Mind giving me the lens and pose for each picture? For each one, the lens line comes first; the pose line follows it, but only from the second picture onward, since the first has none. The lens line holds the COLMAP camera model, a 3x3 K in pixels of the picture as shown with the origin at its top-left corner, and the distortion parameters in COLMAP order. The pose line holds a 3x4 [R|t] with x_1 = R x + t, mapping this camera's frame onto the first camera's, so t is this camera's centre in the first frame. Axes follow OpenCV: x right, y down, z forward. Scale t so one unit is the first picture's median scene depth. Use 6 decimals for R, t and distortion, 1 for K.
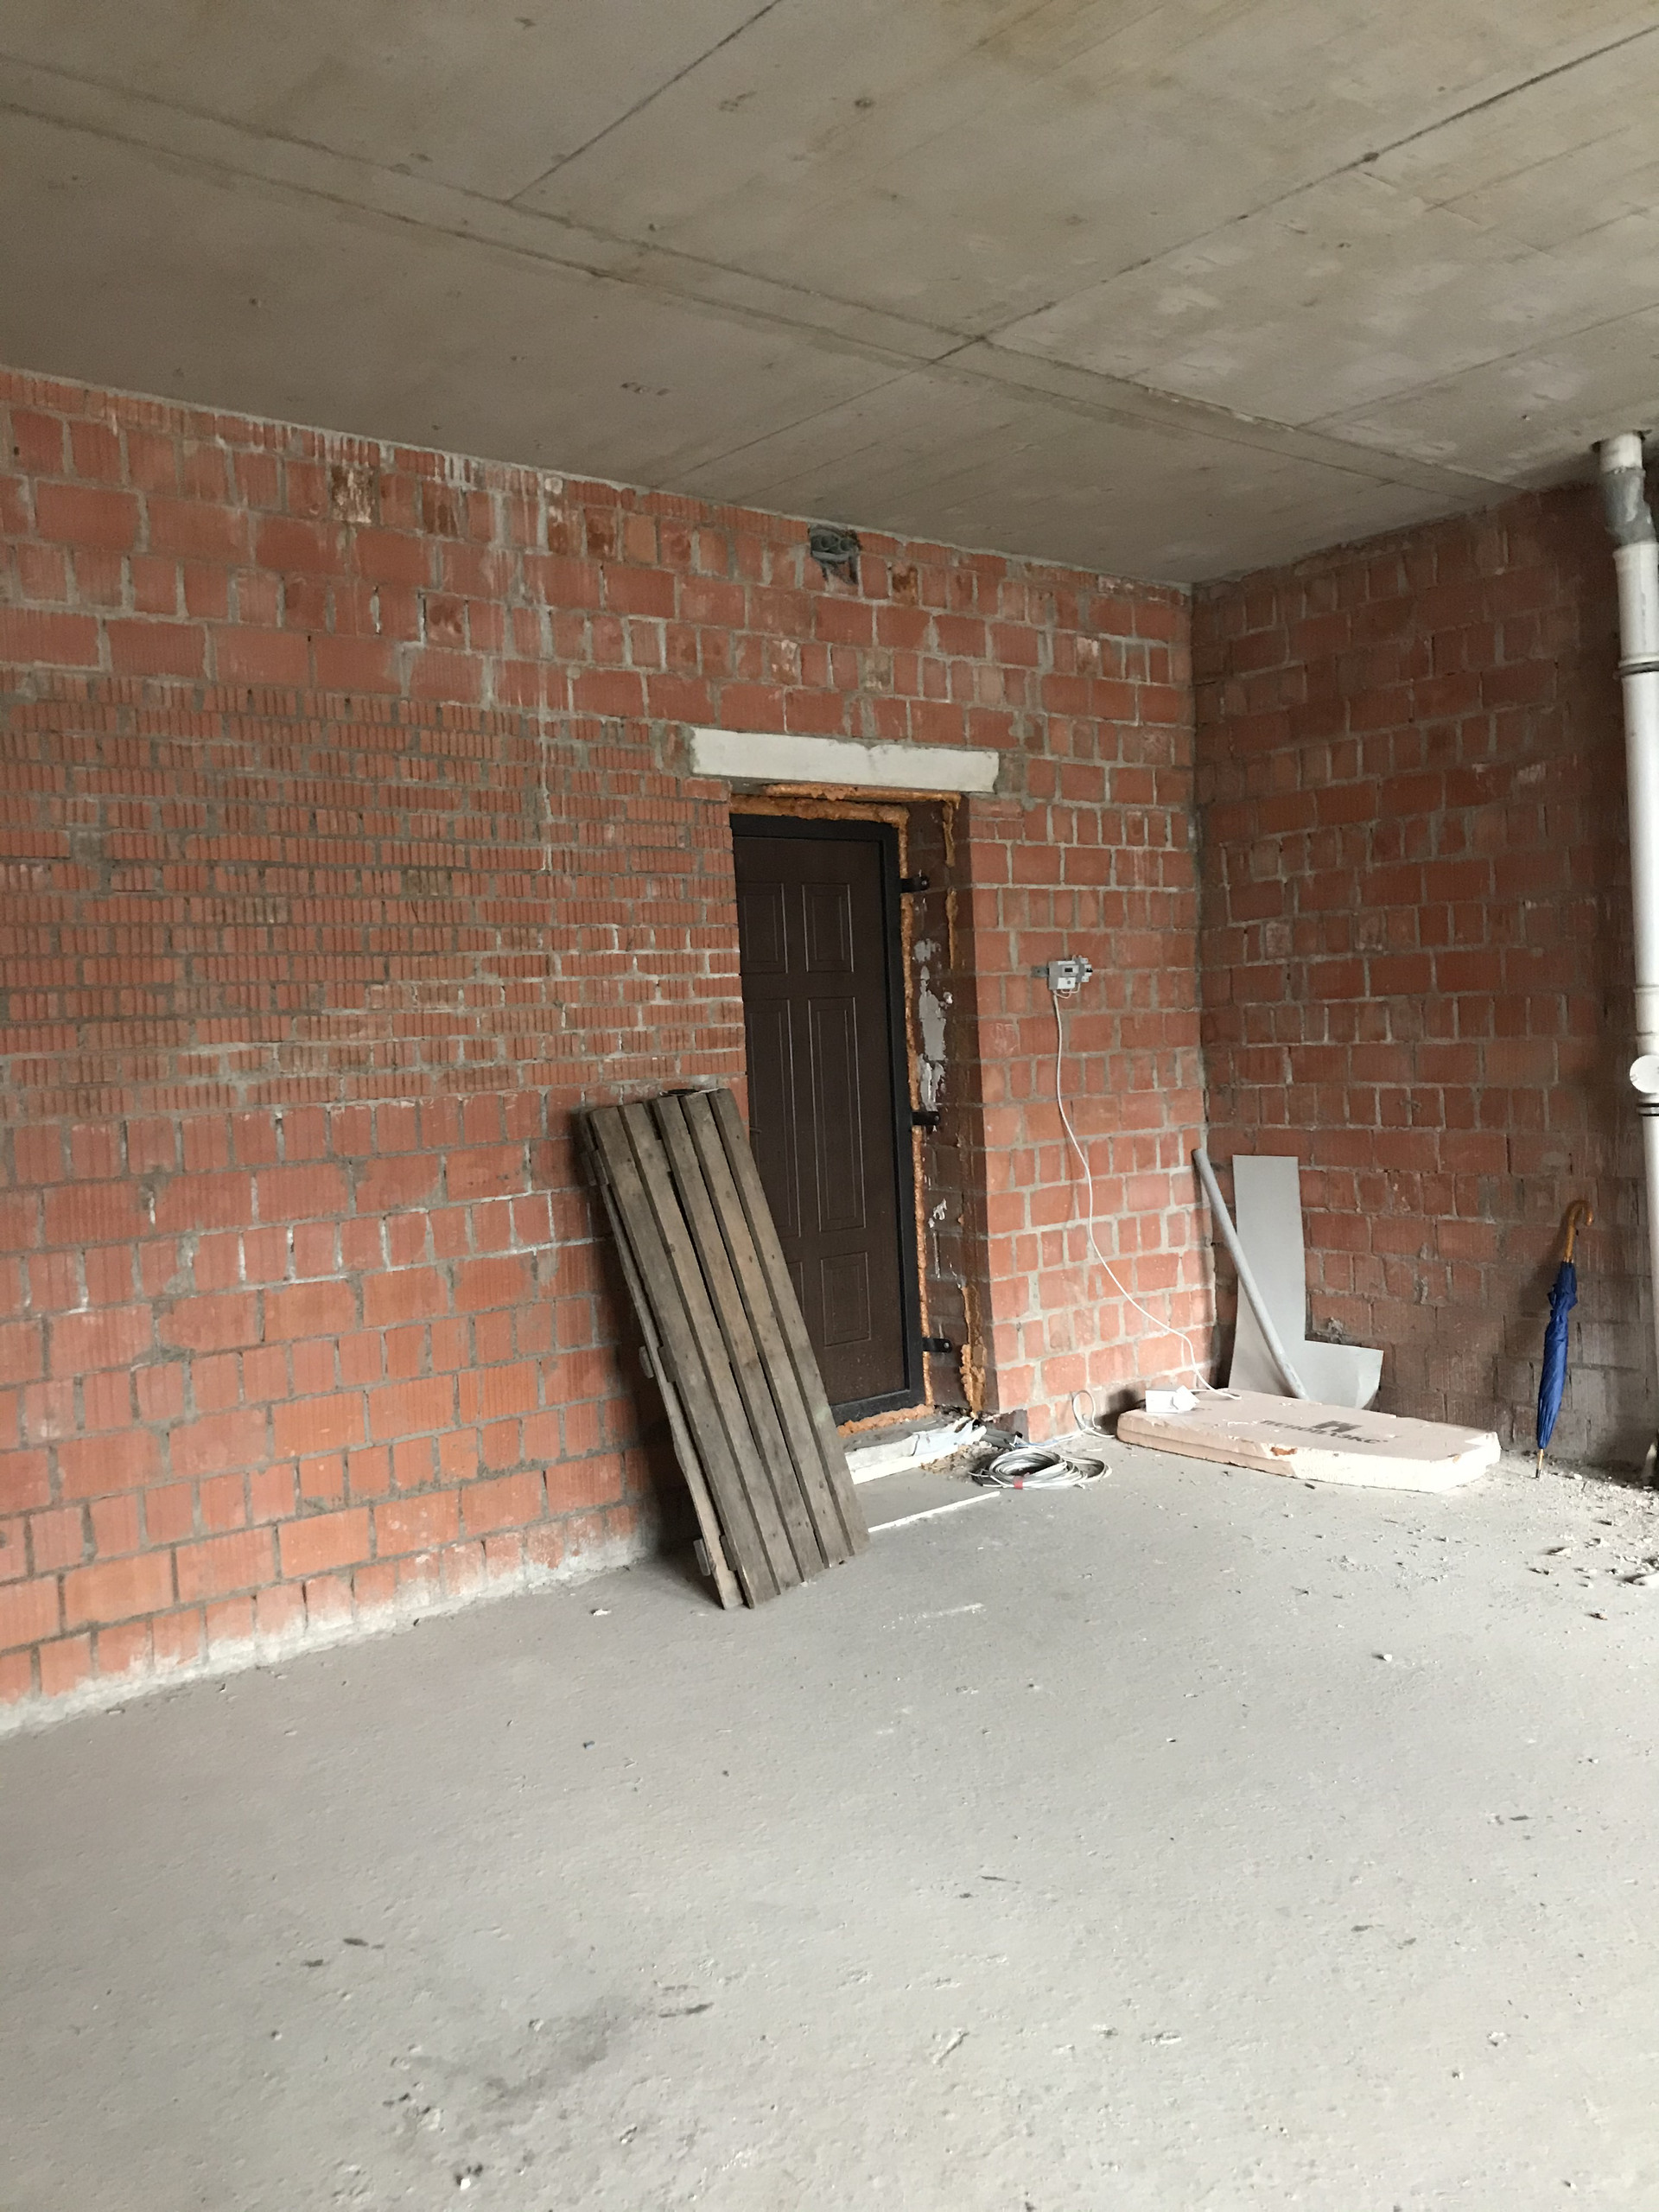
lens RADIAL K [[1798.2, 0, 829.3], [0, 1798.2, 1099.6], [0, 0, 1]] dist [0.094557, -0.240297]
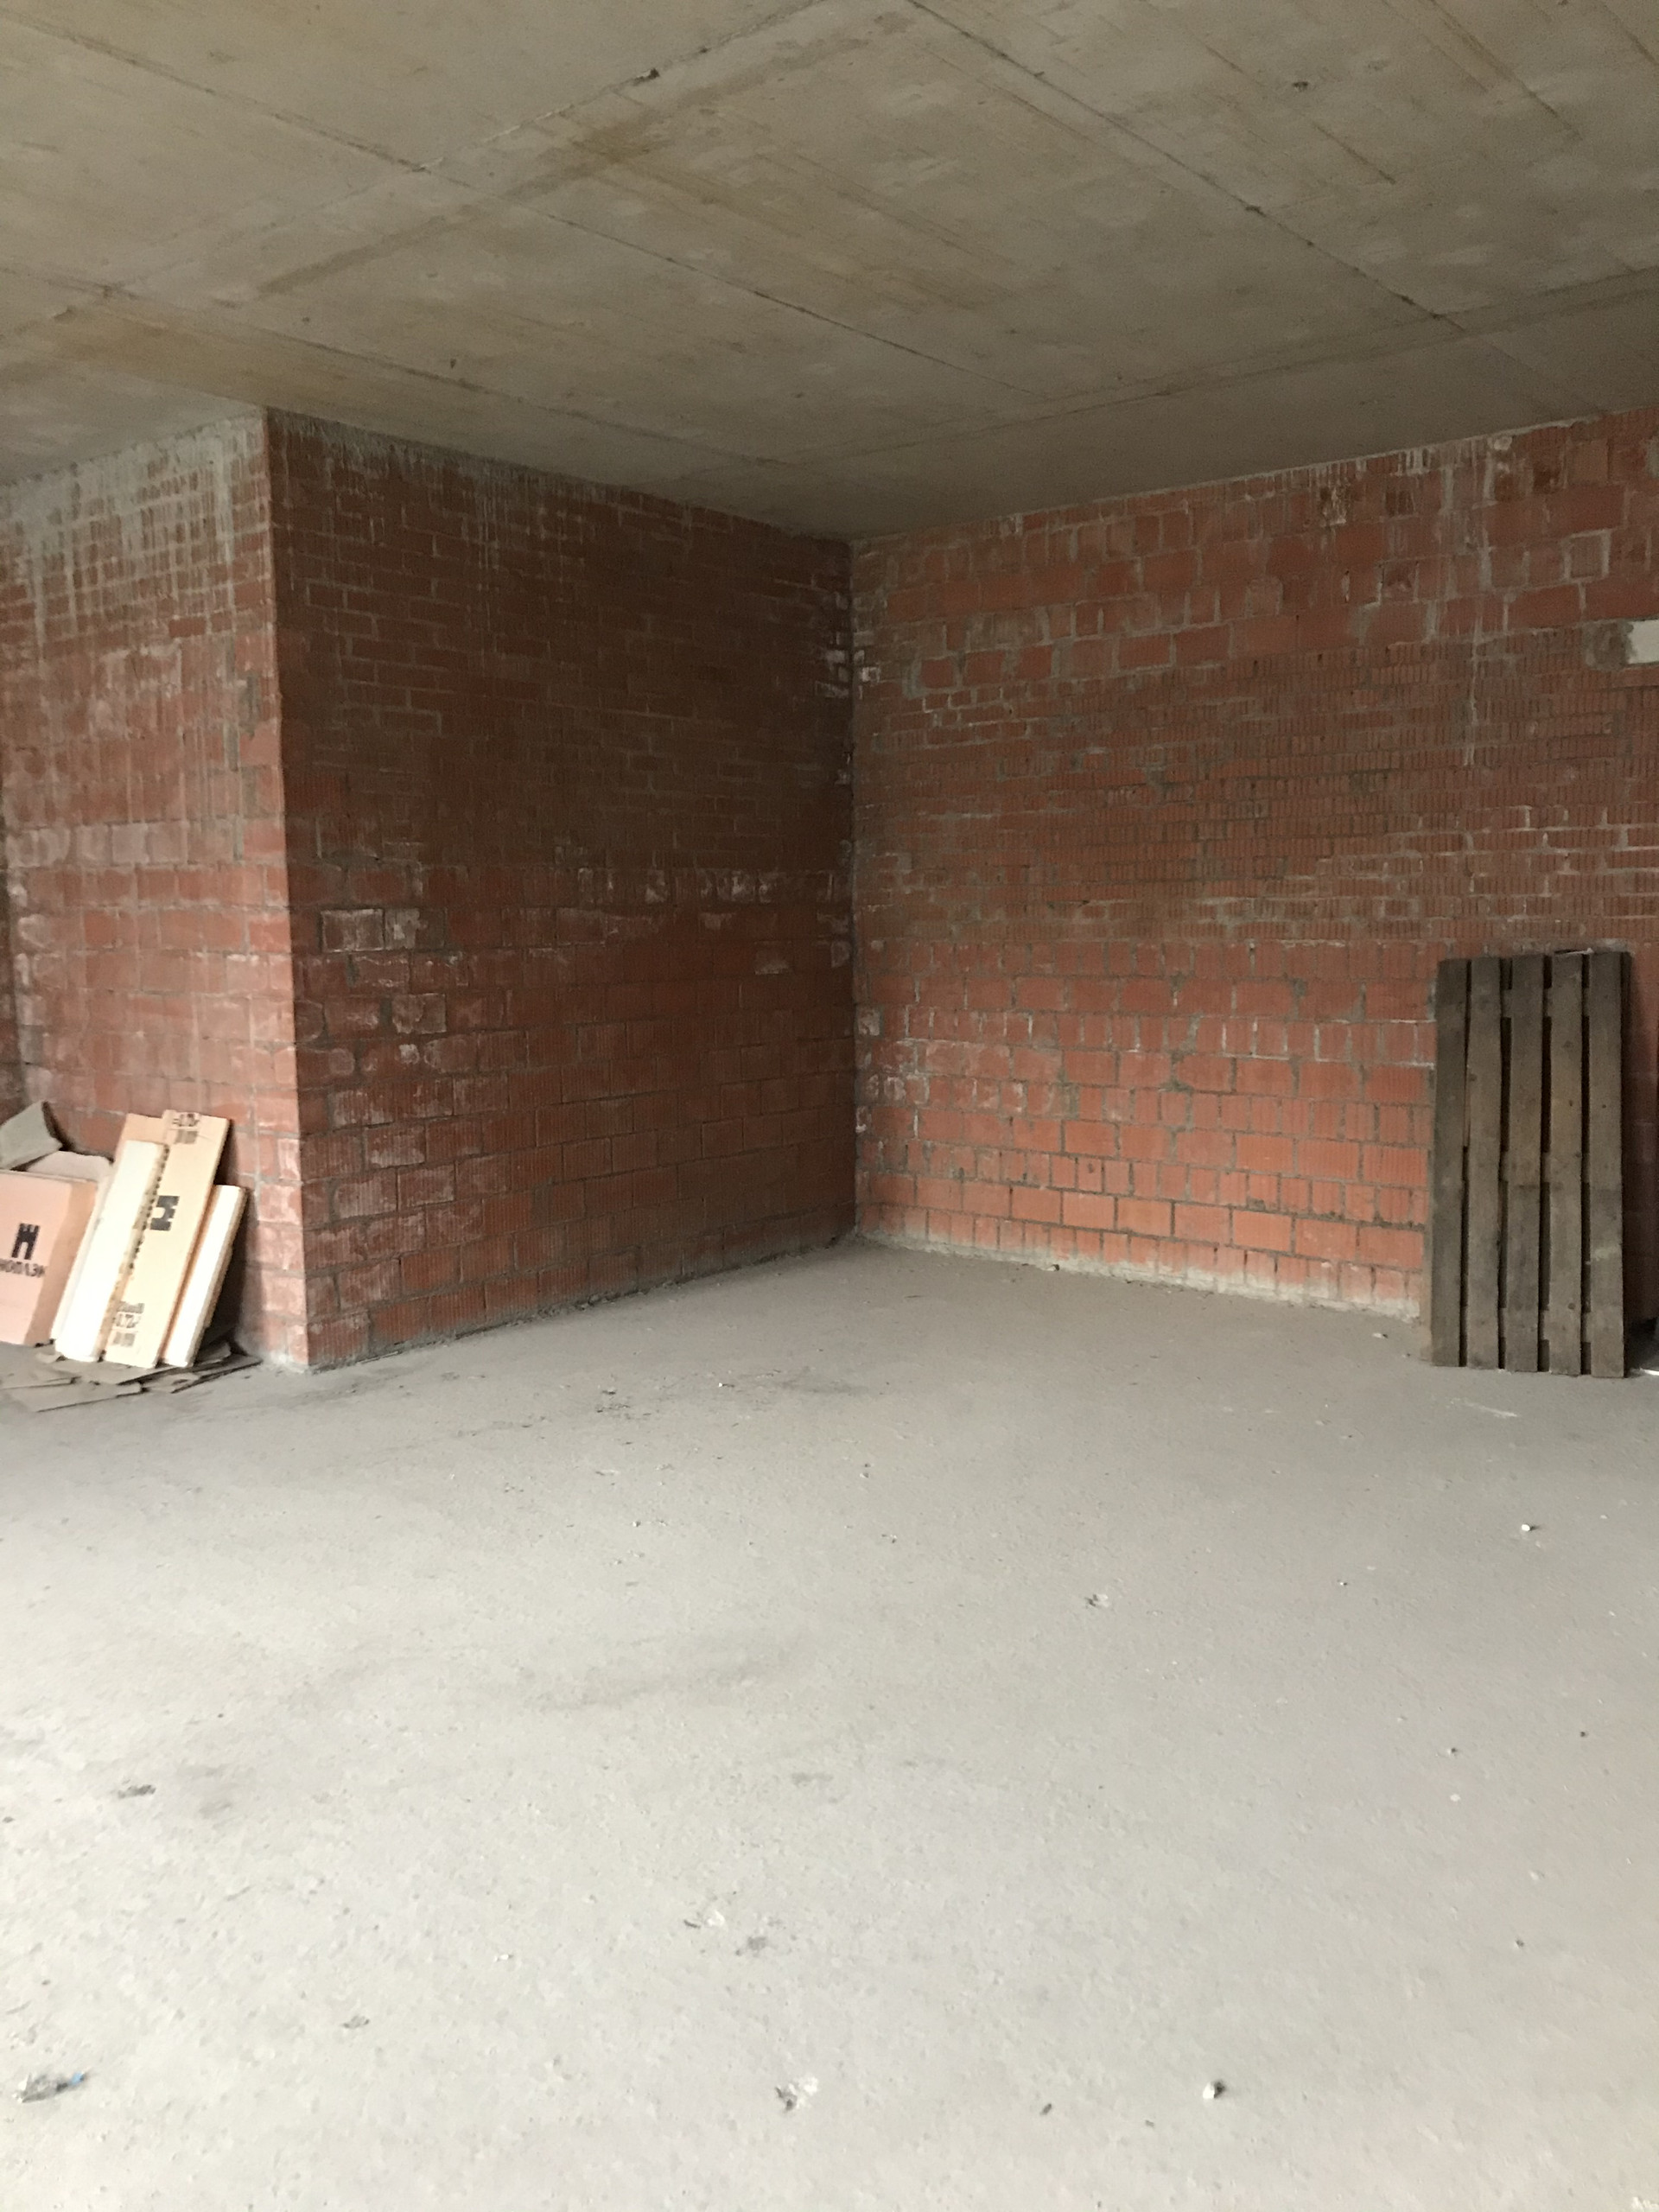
lens RADIAL K [[1798.2, 0, 829.3], [0, 1798.2, 1099.6], [0, 0, 1]] dist [0.094557, -0.240297]
pose [[0.184087, 0.153772, -0.970807, 1.067201], [-0.035342, 0.988083, 0.149807, -0.074631], [0.982274, 0.006733, 0.187328, 0.349702]]
